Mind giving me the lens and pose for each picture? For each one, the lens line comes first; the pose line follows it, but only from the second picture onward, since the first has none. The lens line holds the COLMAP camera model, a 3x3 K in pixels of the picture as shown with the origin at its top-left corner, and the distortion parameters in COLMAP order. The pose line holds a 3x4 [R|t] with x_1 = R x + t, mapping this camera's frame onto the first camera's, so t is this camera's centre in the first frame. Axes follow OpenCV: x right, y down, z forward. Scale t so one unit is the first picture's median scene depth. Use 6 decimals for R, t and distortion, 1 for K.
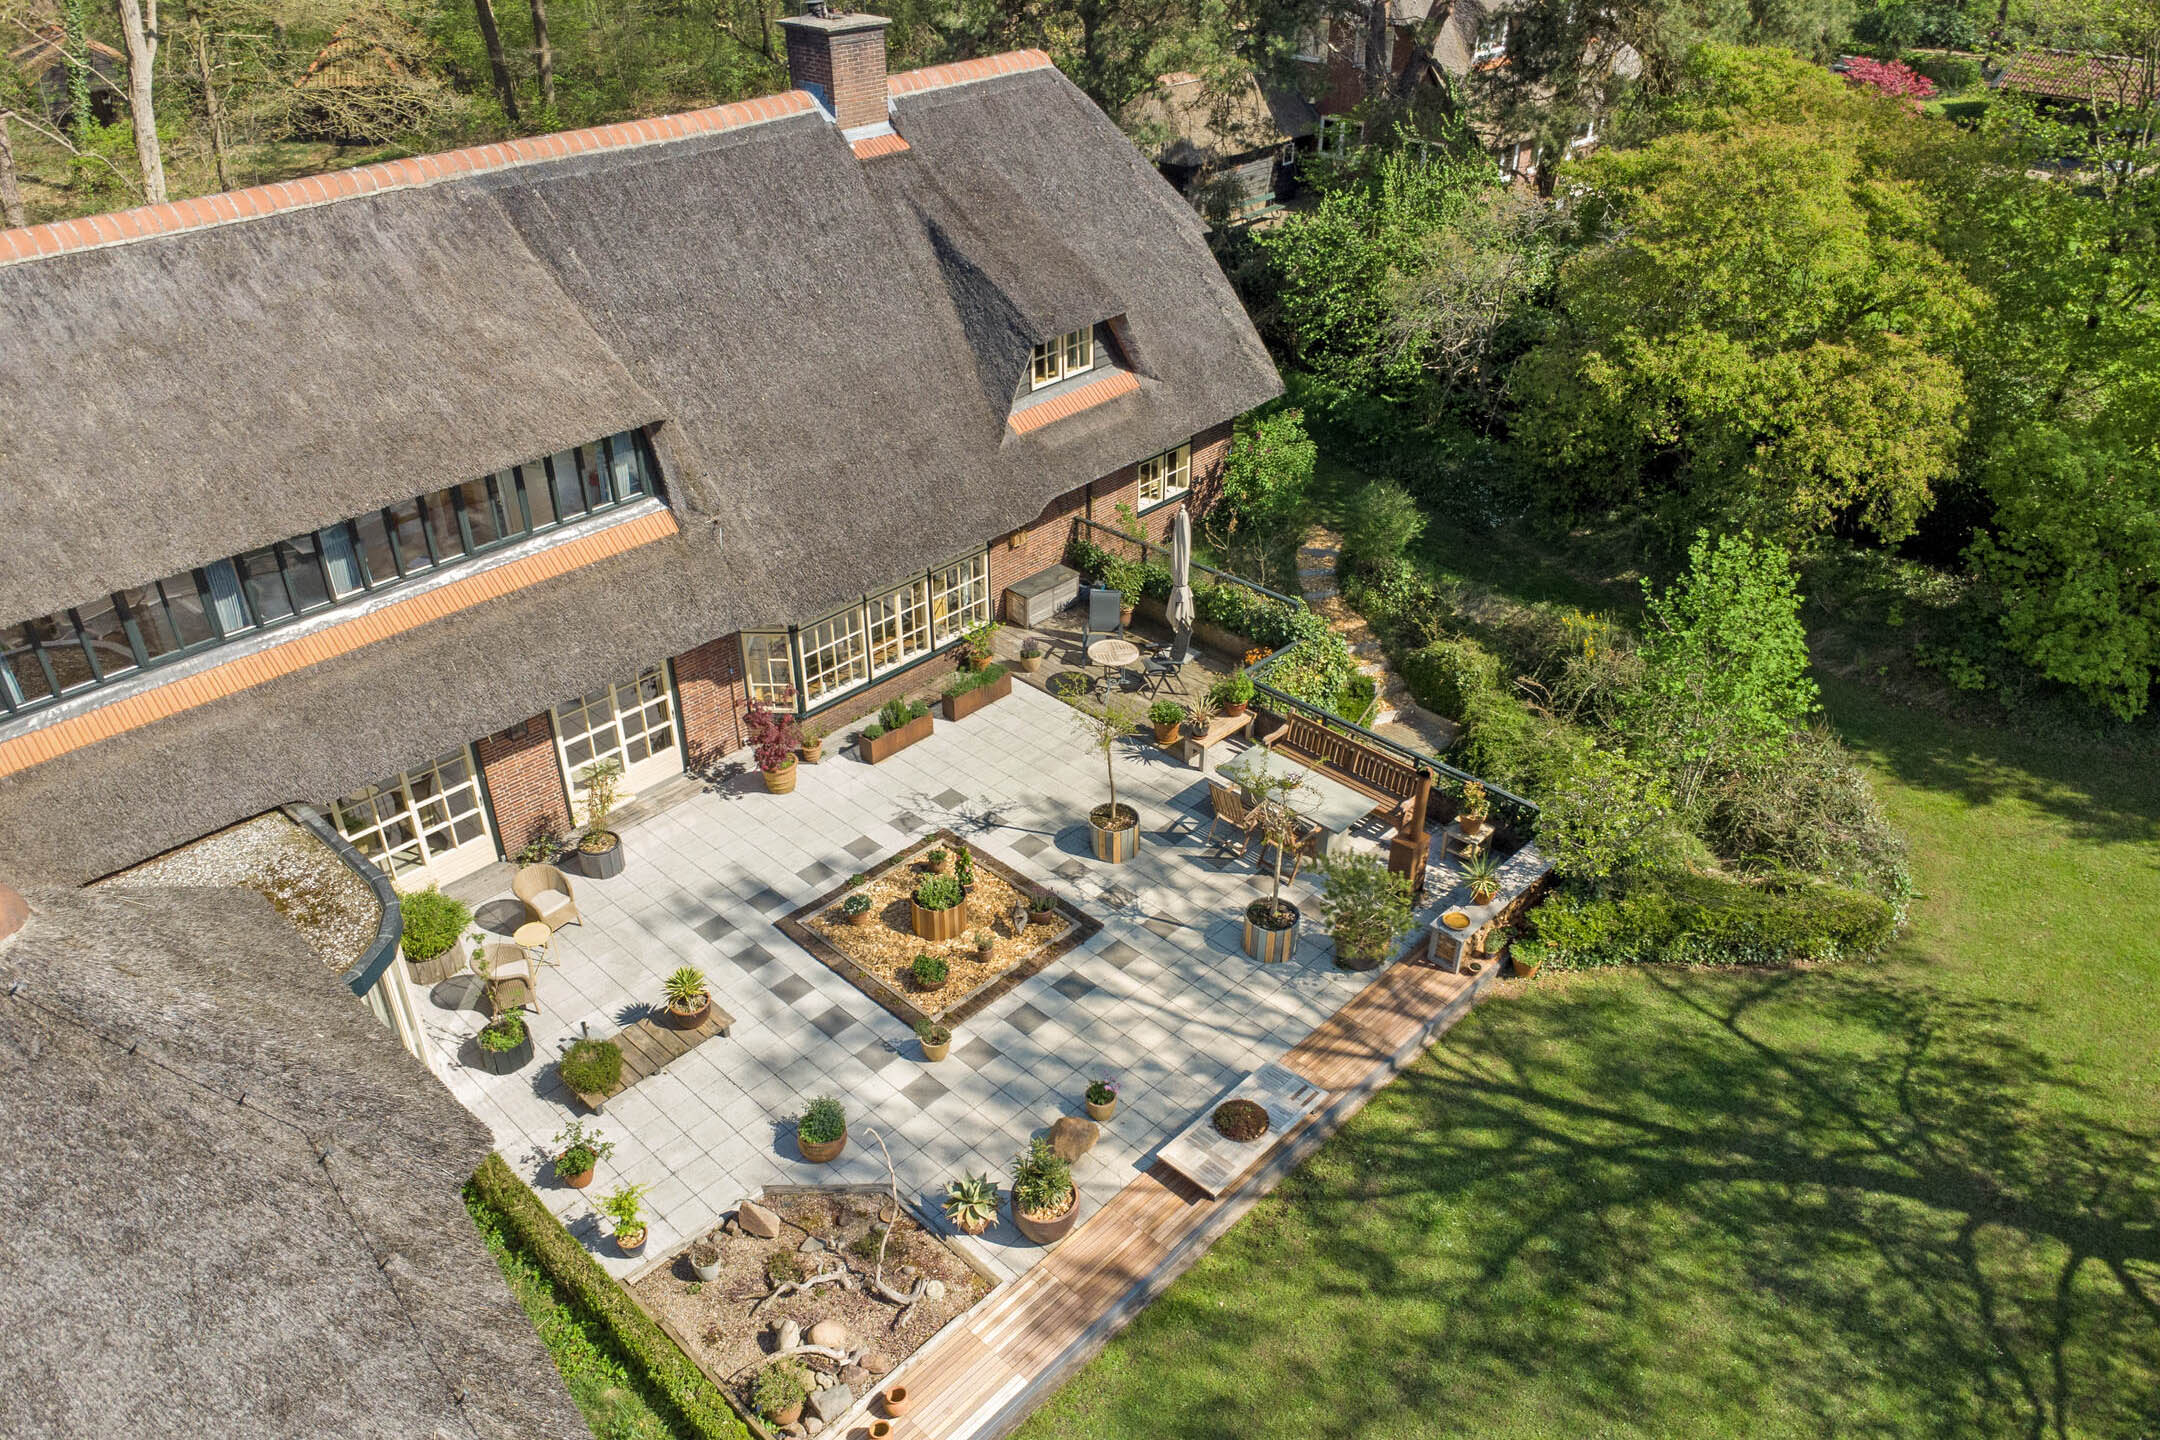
lens RADIAL K [[1562.0, 0, 1080.0], [0, 1562.0, 720.0], [0, 0, 1]] dist [-0.002225, -0.001788]
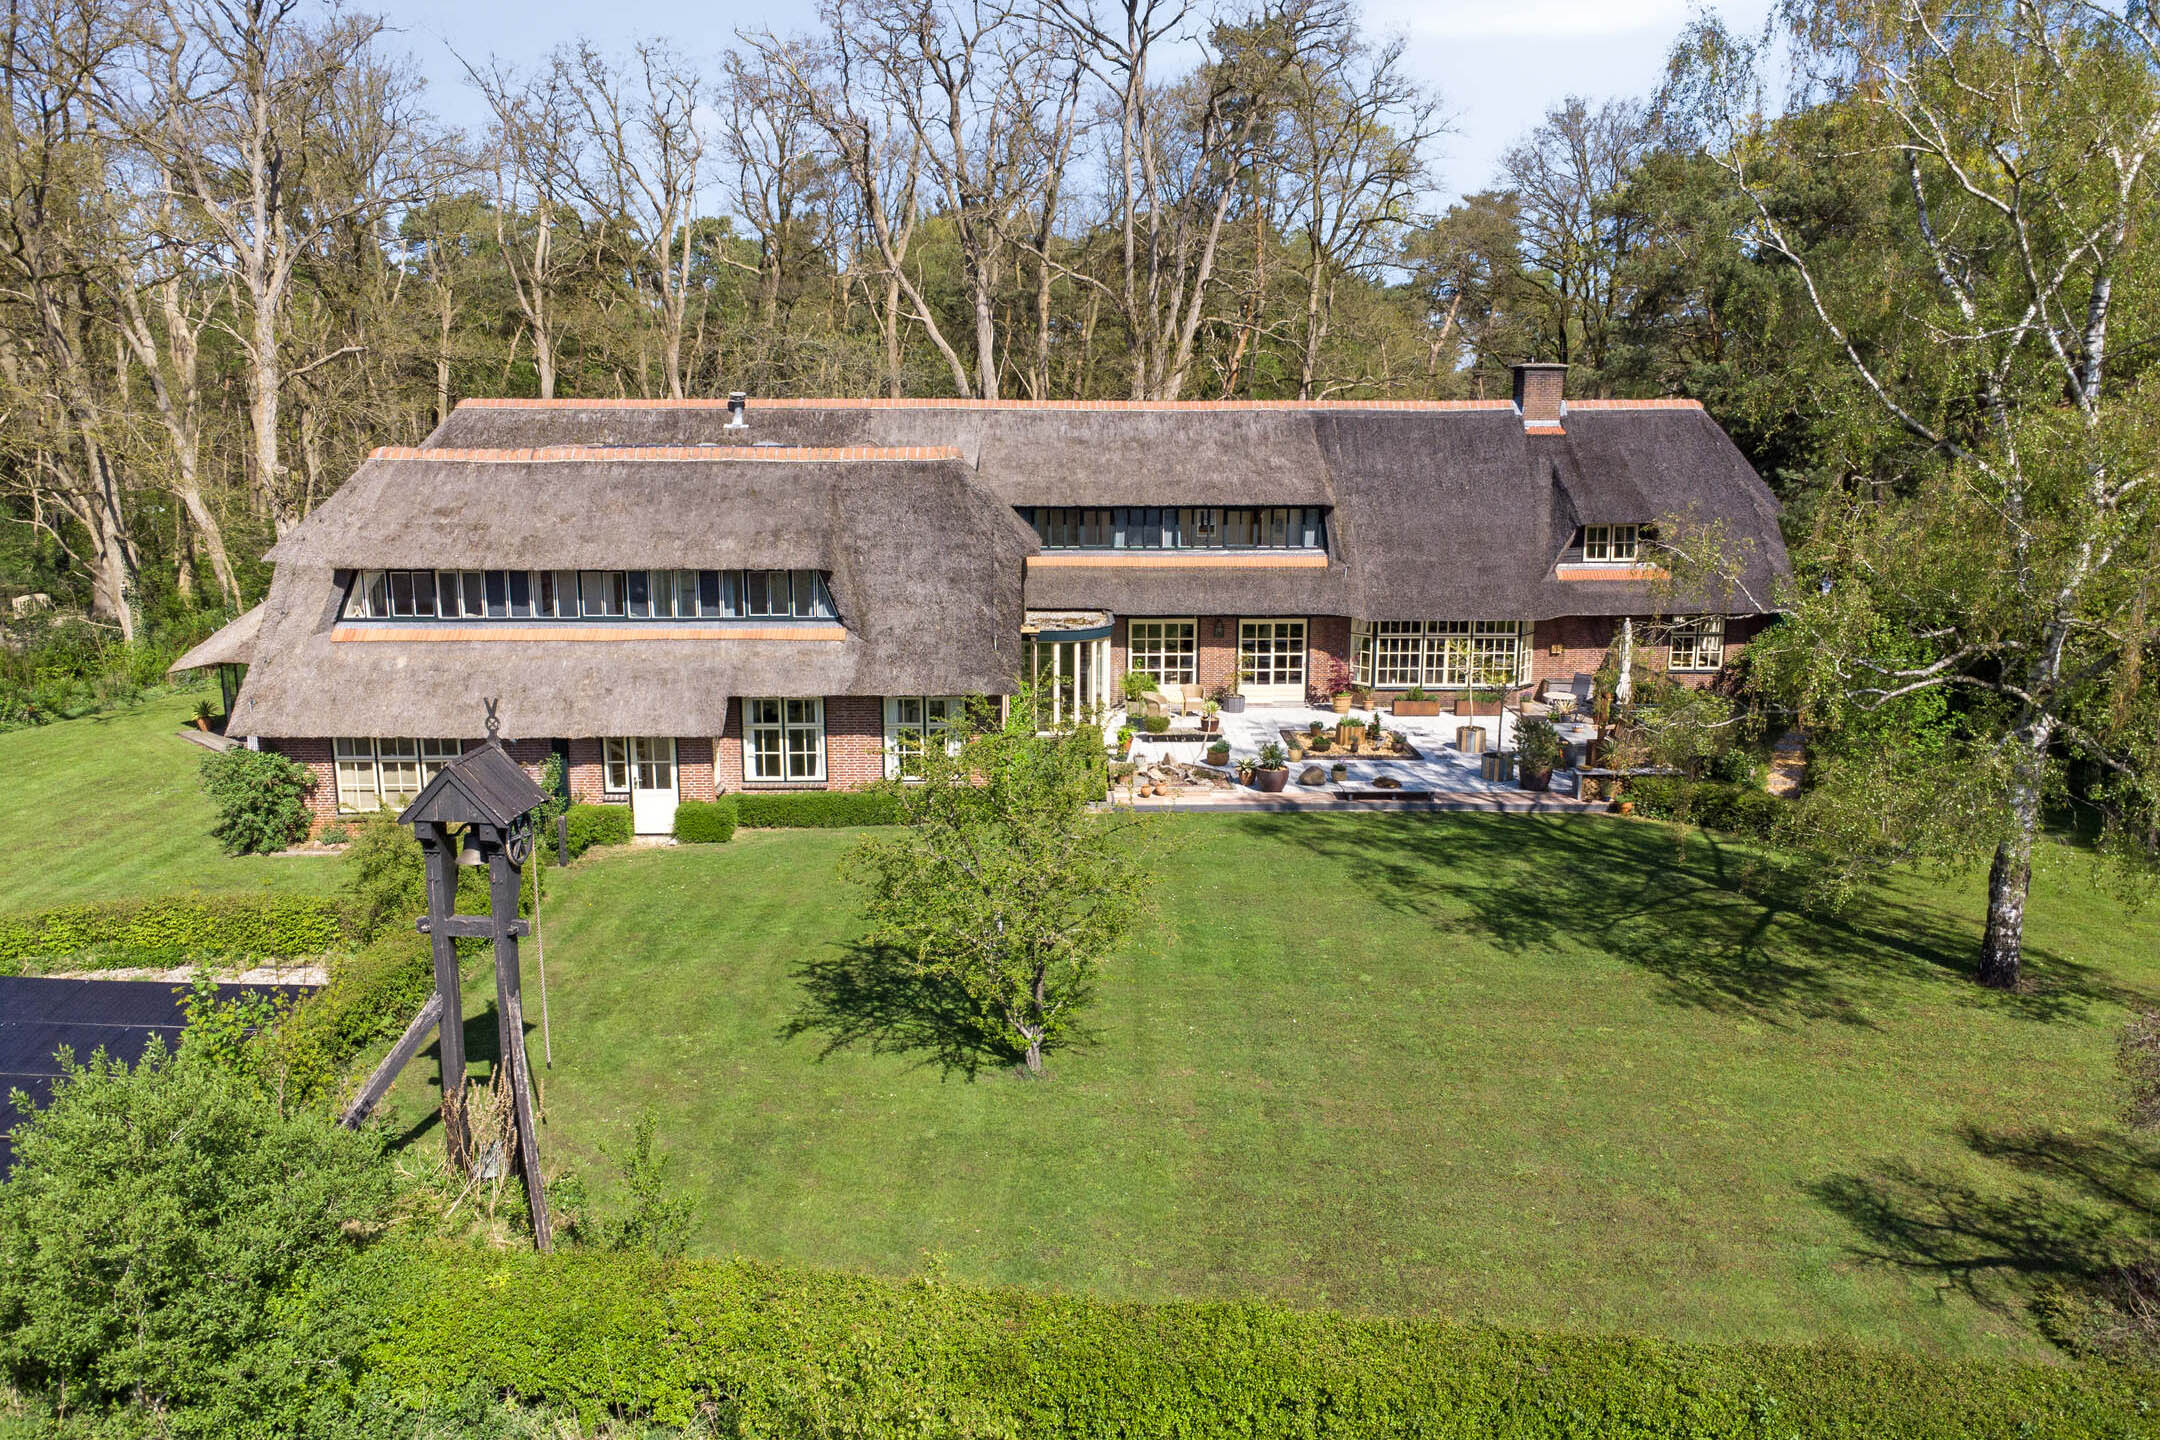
lens RADIAL K [[1562.0, 0, 1080.0], [0, 1562.0, 720.0], [0, 0, 1]] dist [-0.002225, -0.001788]
pose [[0.700489, 0.145448, -0.698684, 0.831416], [-0.379030, 0.905345, -0.191539, 0.491946], [0.604691, 0.398993, 0.689313, -0.421388]]
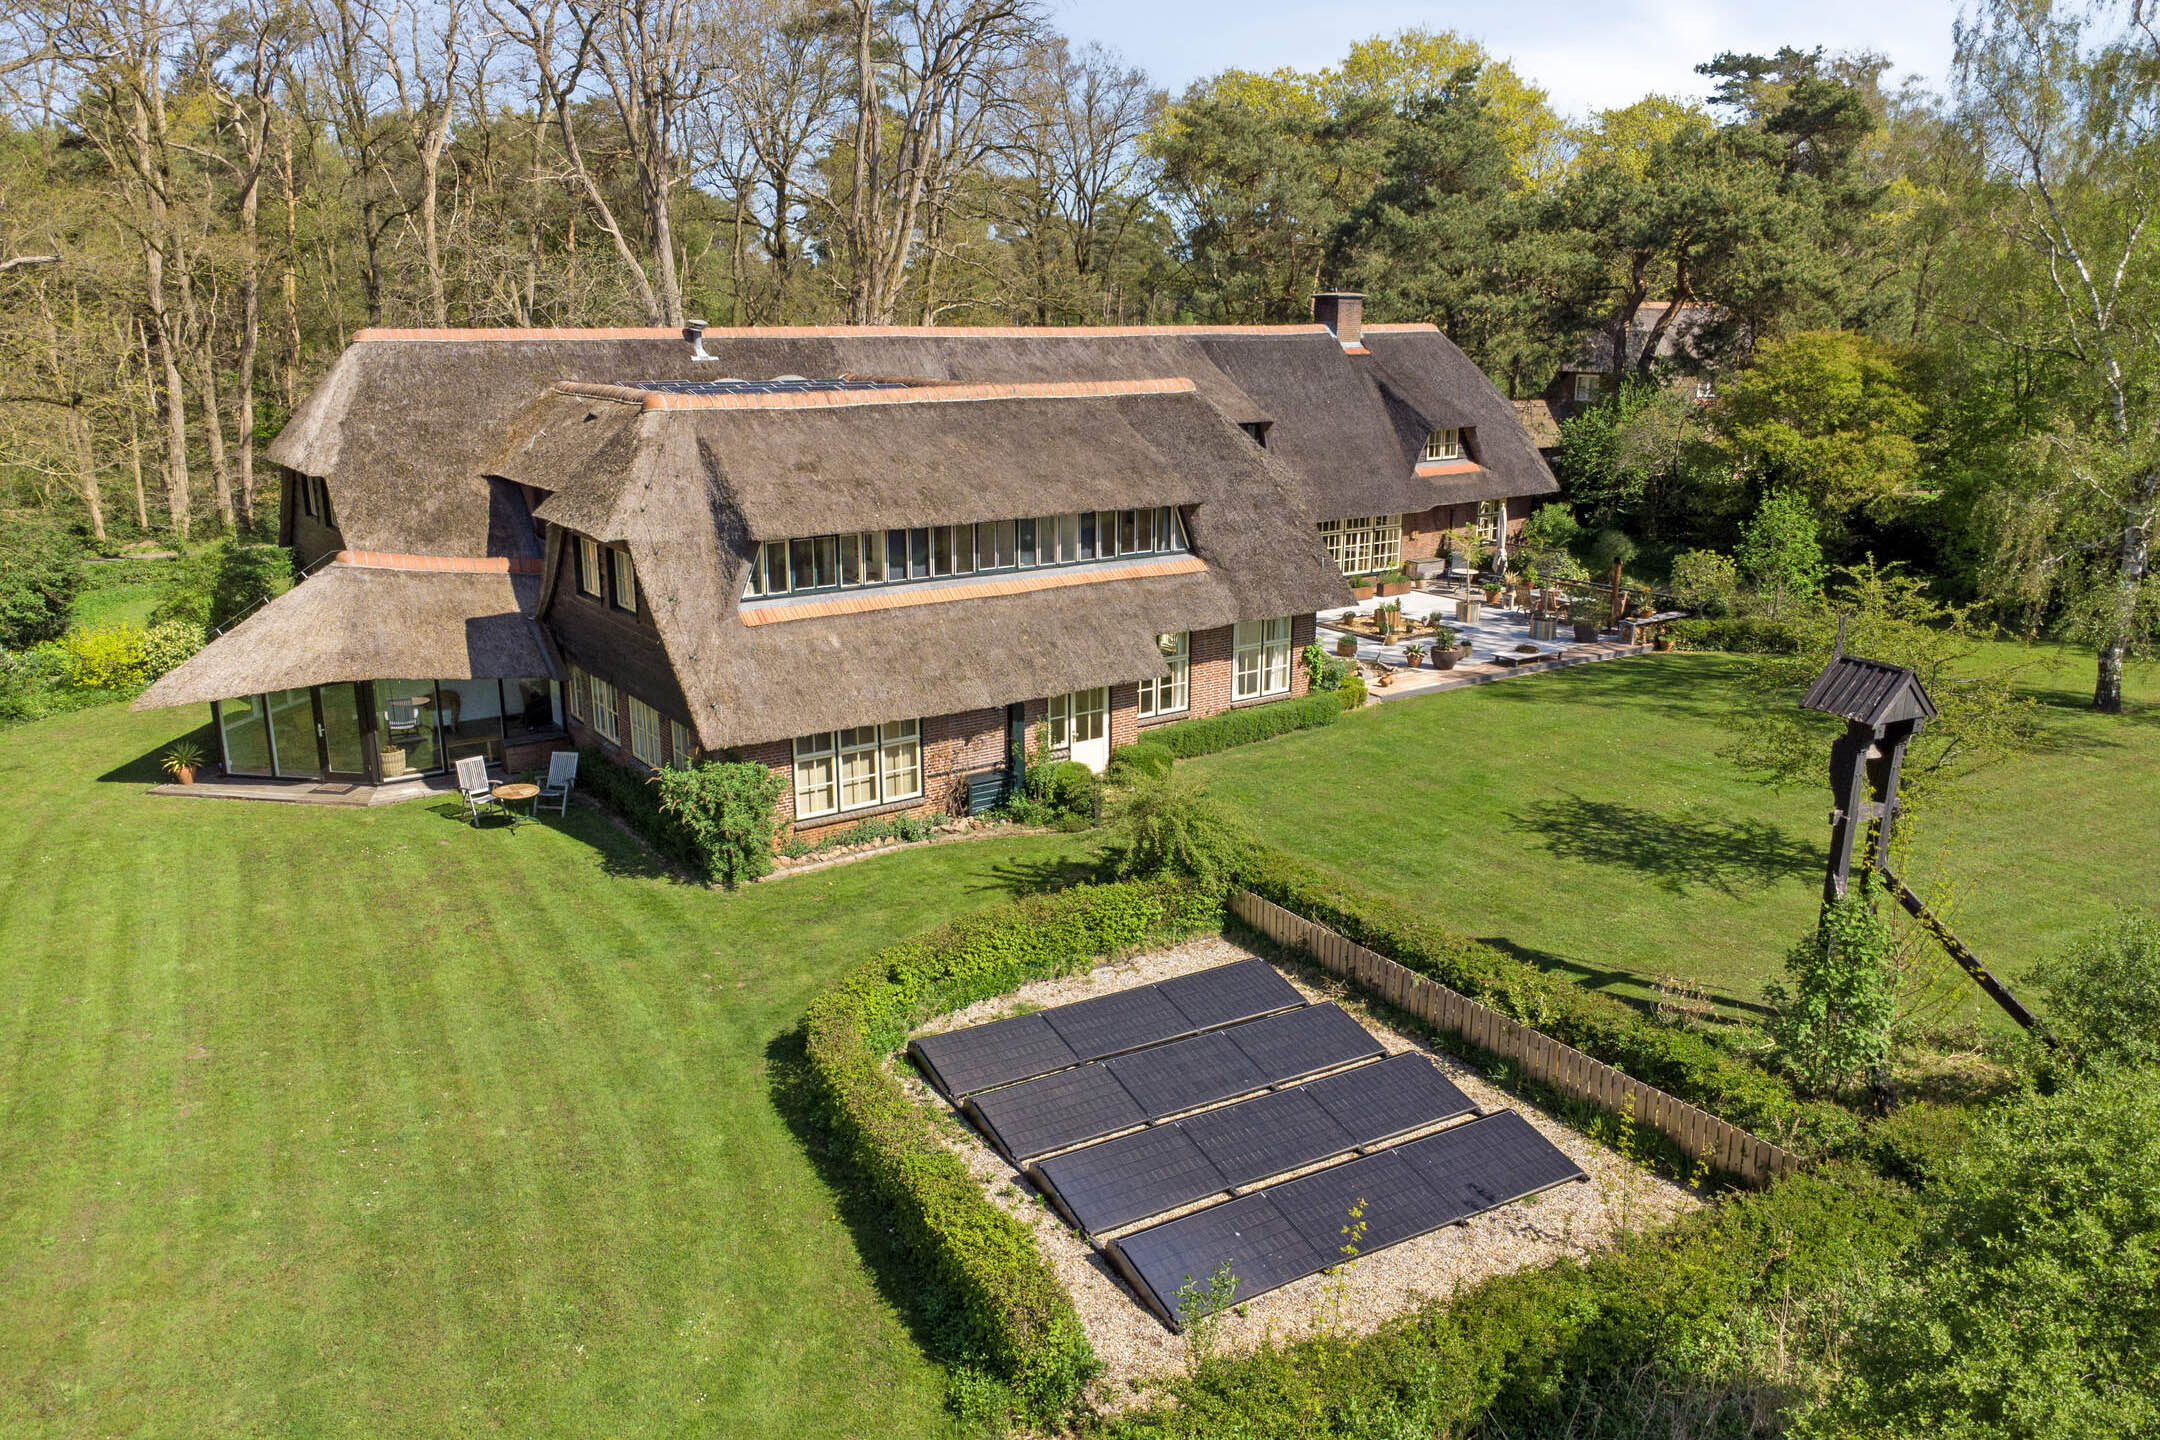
lens RADIAL K [[1561.5, 0, 1080.0], [0, 1561.5, 720.0], [0, 0, 1]] dist [0.007853, 0.001729]
pose [[0.980875, 0.052477, -0.187429, -0.078790], [-0.105583, 0.952428, -0.285889, 0.774070], [0.163510, 0.300210, 0.939754, -0.908890]]
